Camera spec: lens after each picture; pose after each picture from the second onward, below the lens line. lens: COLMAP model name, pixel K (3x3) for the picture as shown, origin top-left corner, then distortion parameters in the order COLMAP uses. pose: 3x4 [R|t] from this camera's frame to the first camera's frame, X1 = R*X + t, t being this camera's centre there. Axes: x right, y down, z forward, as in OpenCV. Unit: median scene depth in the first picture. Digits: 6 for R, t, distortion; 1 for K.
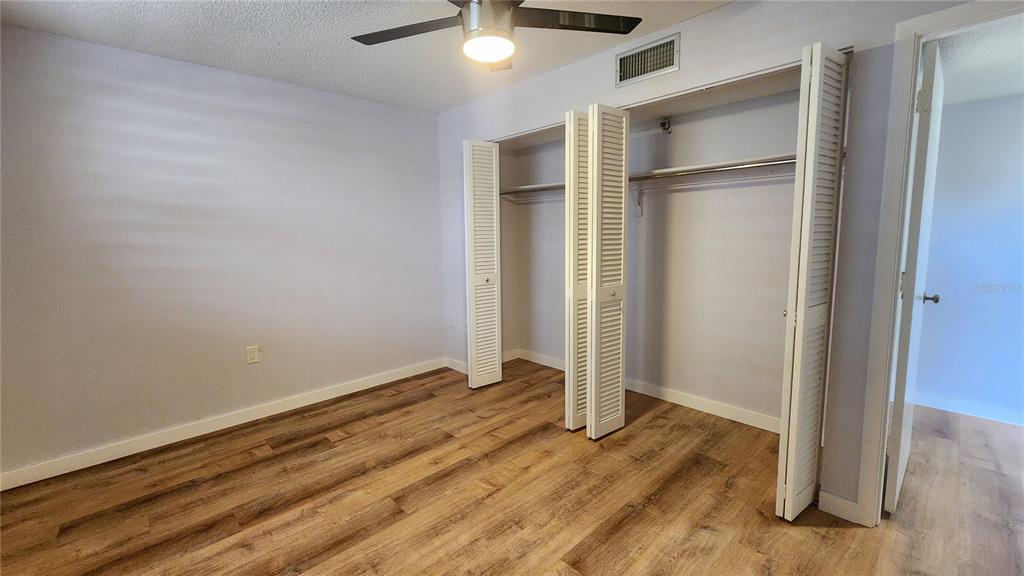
lens RADIAL K [[419.0, 0, 505.0], [0, 419.0, 281.0], [0, 0, 1]] dist [0.001418, 0.000182]
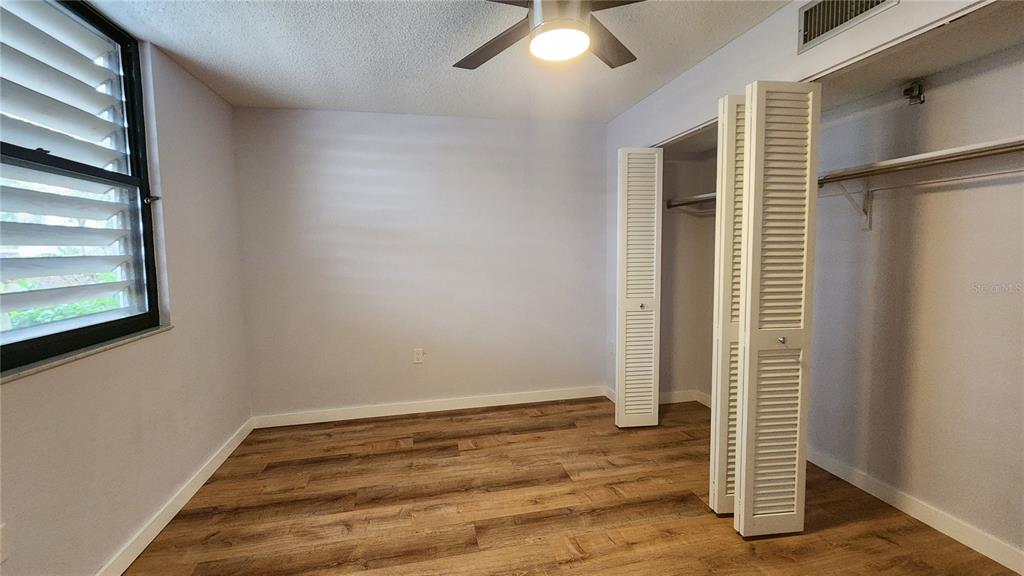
lens RADIAL K [[419.0, 0, 505.0], [0, 419.0, 281.0], [0, 0, 1]] dist [0.001418, 0.000182]
pose [[0.859654, 0.044020, -0.508977, 0.209558], [-0.062004, 0.997906, -0.018418, -0.027185], [0.507101, 0.047391, 0.860583, 0.140700]]
